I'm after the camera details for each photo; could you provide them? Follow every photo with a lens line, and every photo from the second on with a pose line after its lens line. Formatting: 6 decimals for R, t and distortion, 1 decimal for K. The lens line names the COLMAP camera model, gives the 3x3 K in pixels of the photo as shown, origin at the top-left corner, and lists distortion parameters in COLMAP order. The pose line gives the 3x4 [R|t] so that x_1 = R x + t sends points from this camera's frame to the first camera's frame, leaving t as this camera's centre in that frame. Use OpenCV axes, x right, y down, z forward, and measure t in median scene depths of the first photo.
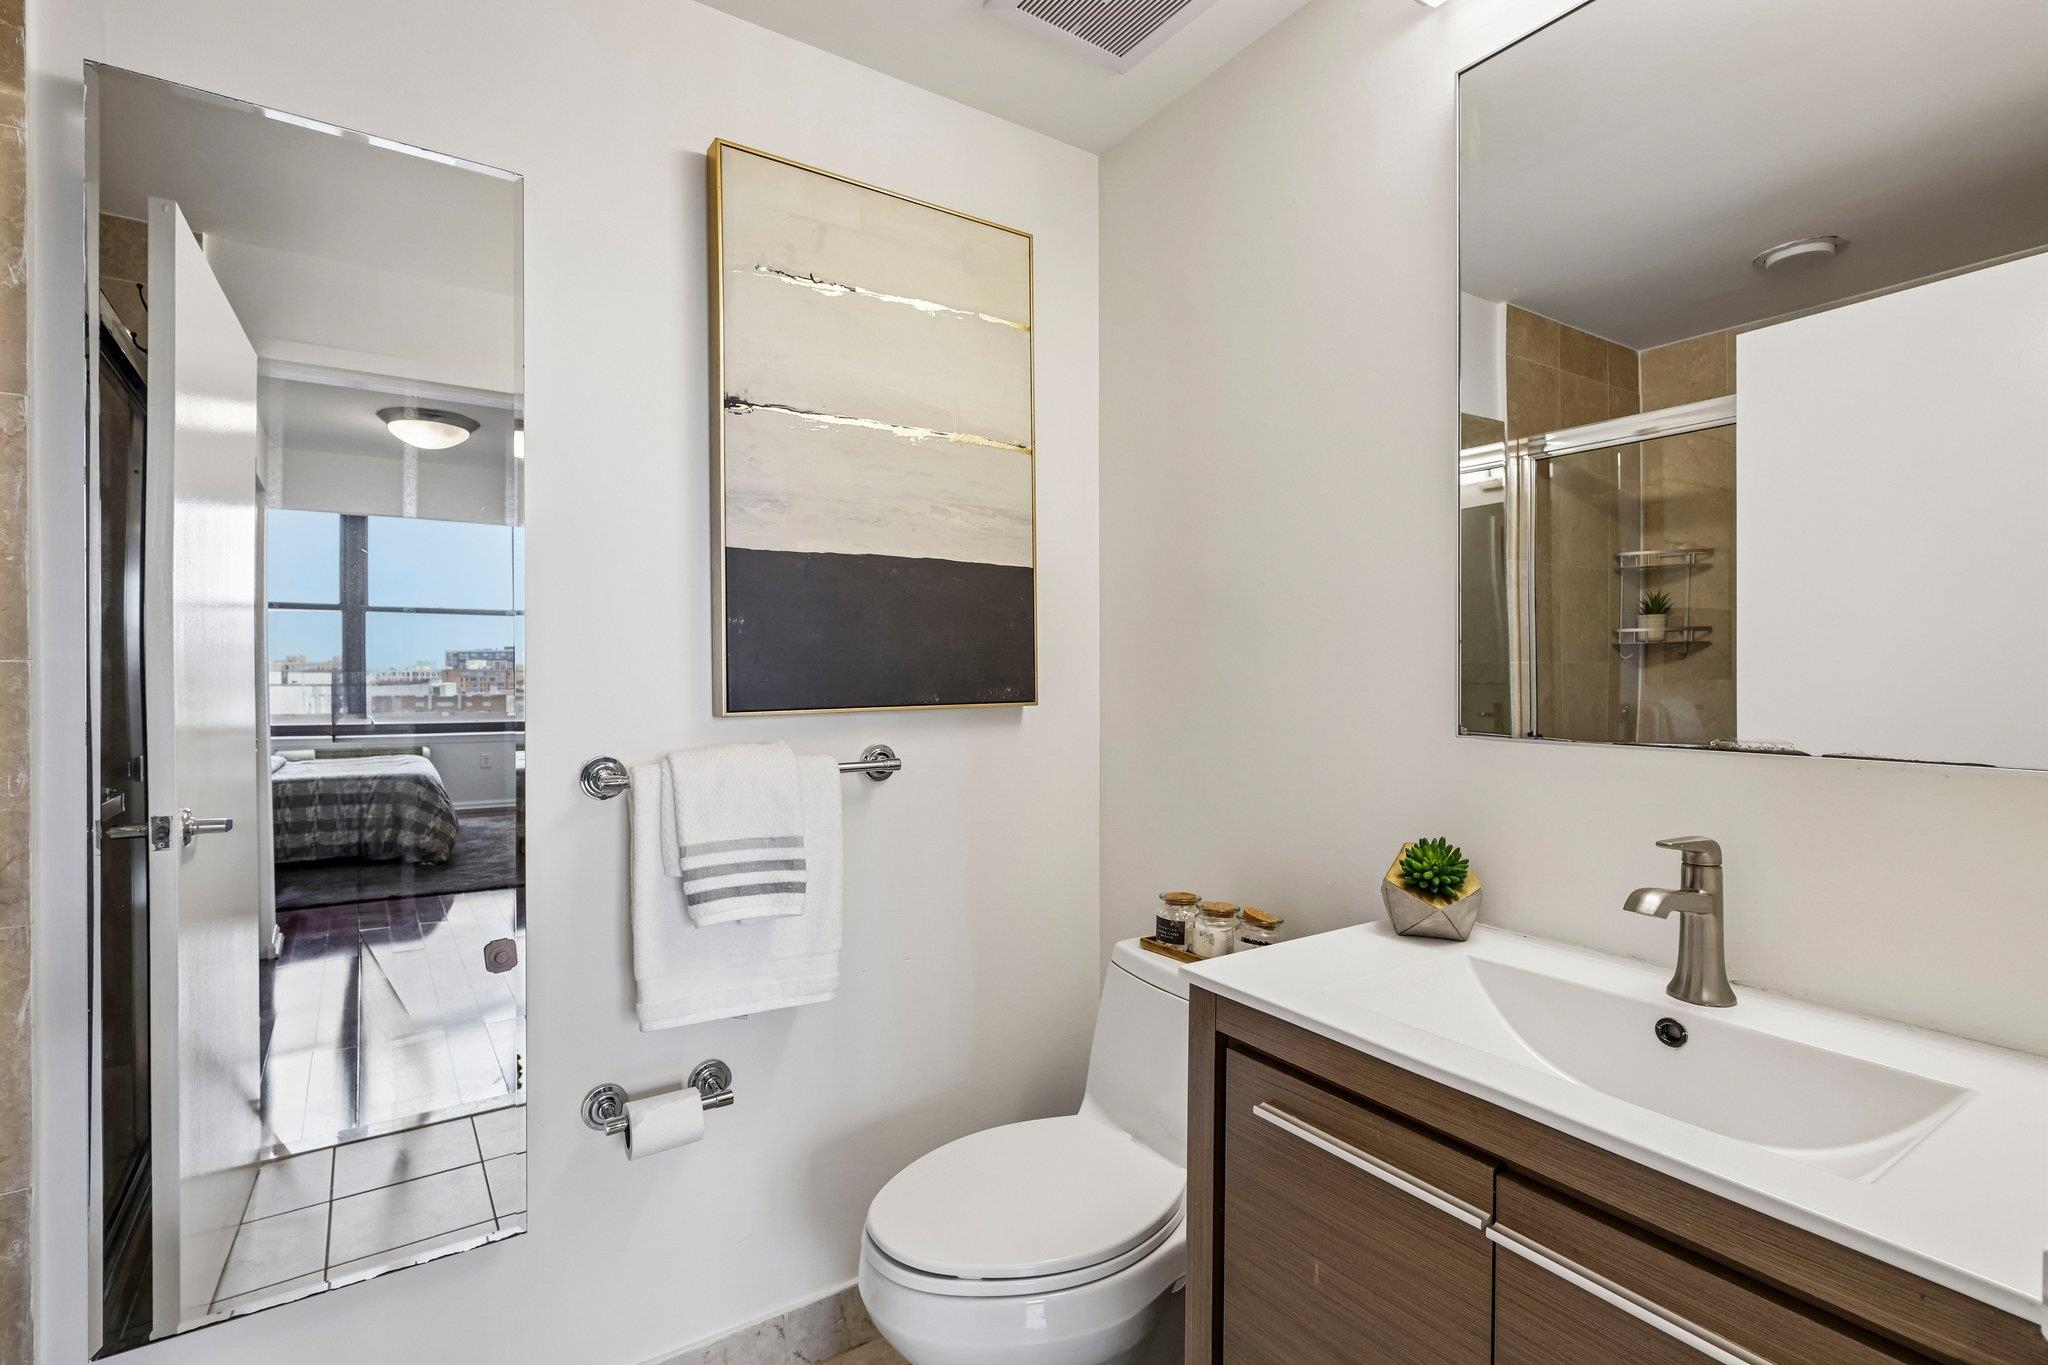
lens RADIAL K [[943.4, 0, 1032.7], [0, 943.4, 680.3], [0, 0, 1]] dist [-0.003532, 0.000855]
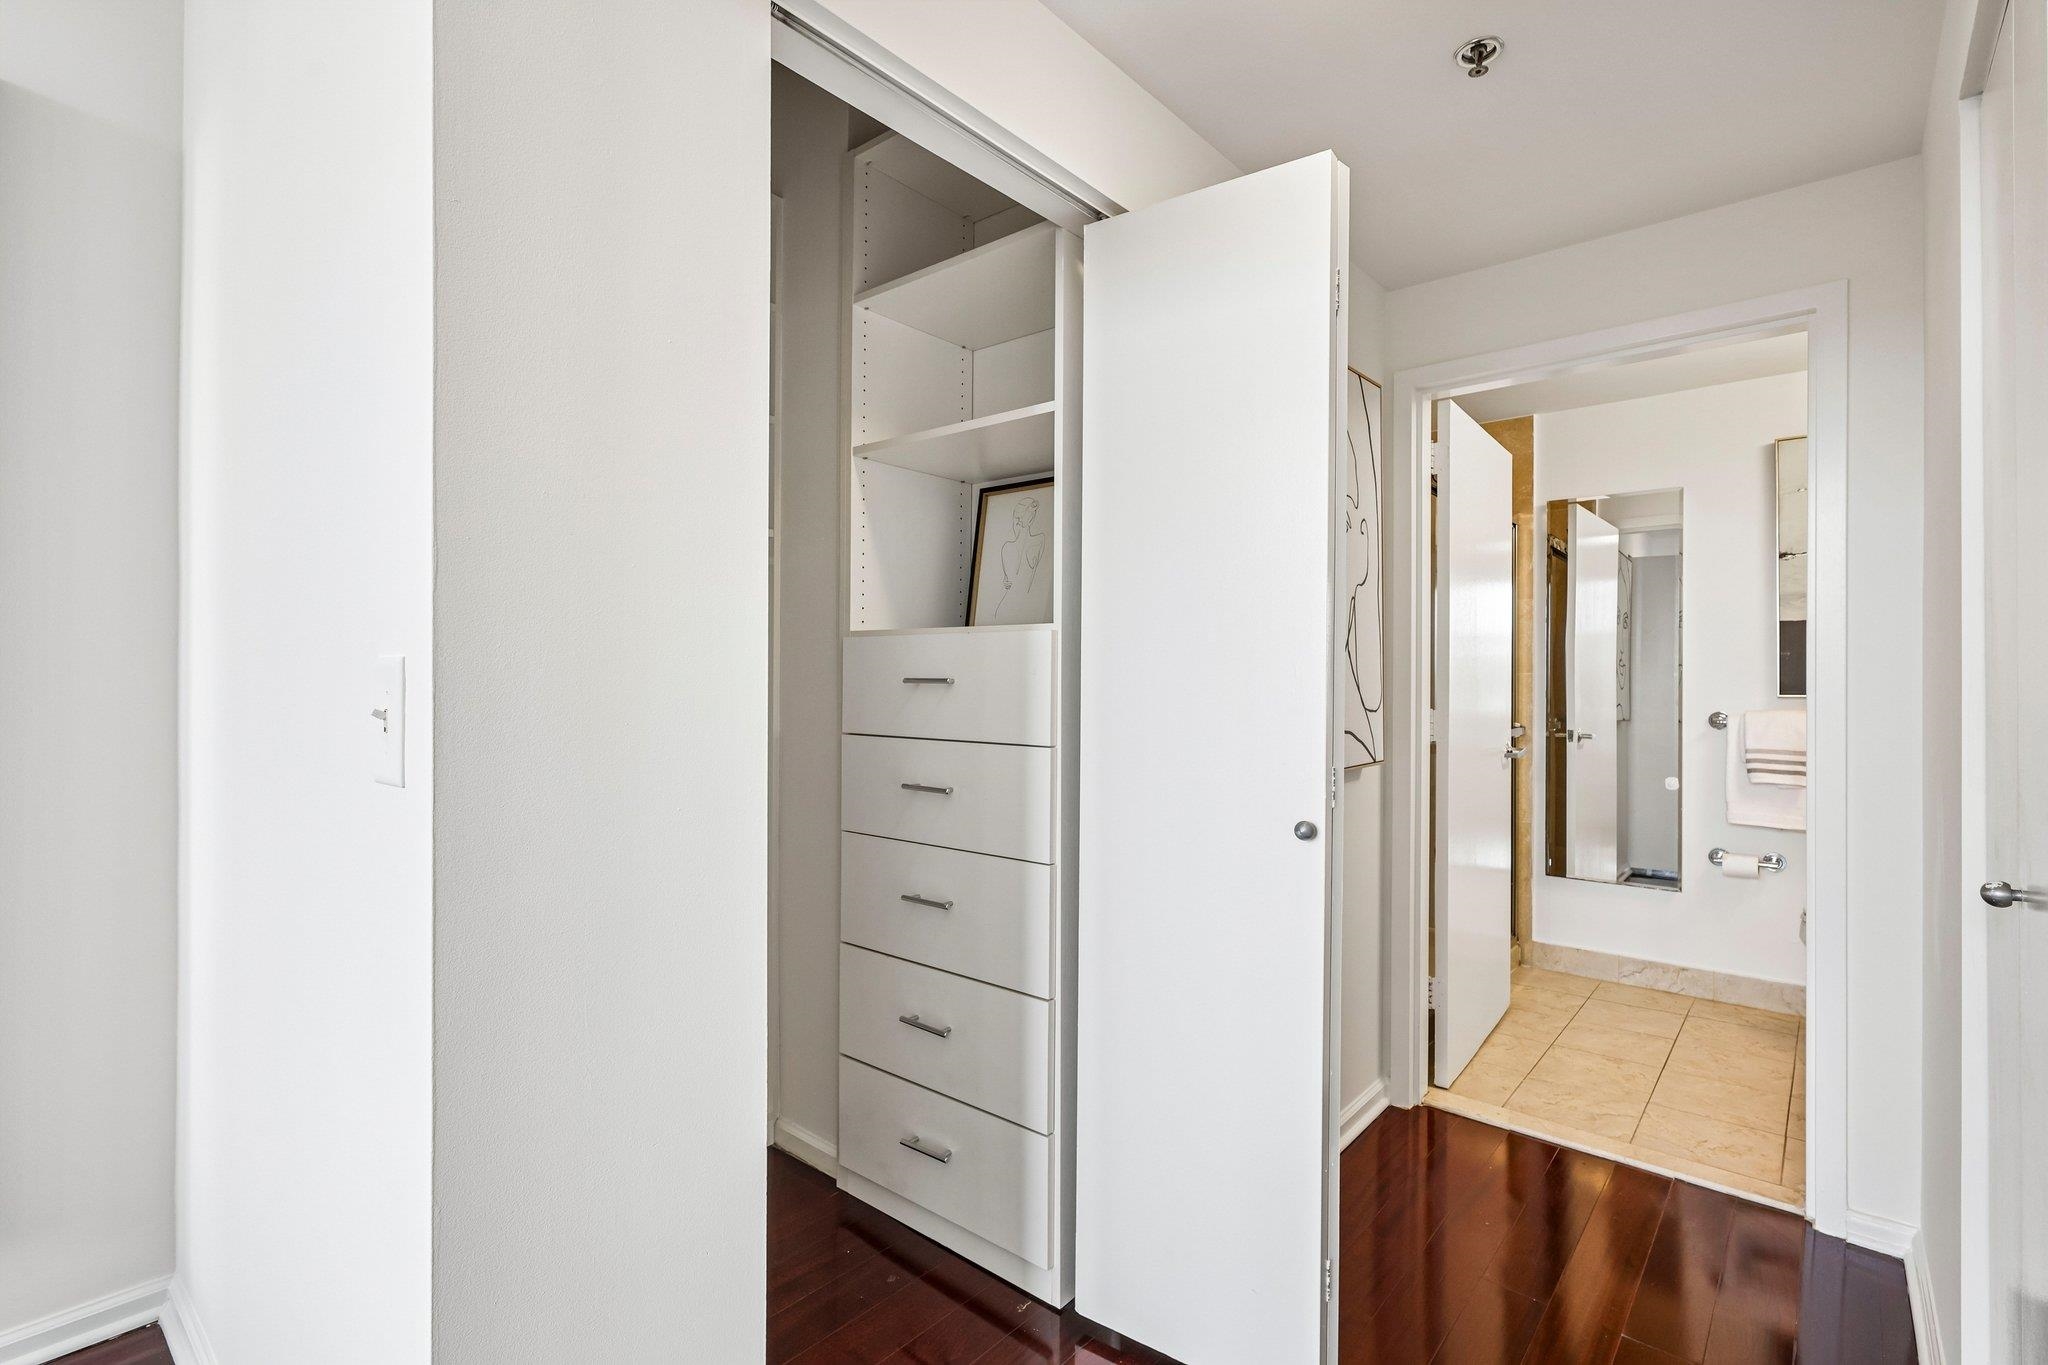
lens RADIAL K [[943.4, 0, 1022.7], [0, 943.4, 669.5], [0, 0, 1]] dist [-0.003532, 0.000855]
pose [[0.280056, 0.004353, -0.959974, 1.393694], [0.011295, 0.999906, 0.007829, -0.068681], [0.959917, -0.013036, 0.279980, -1.430181]]
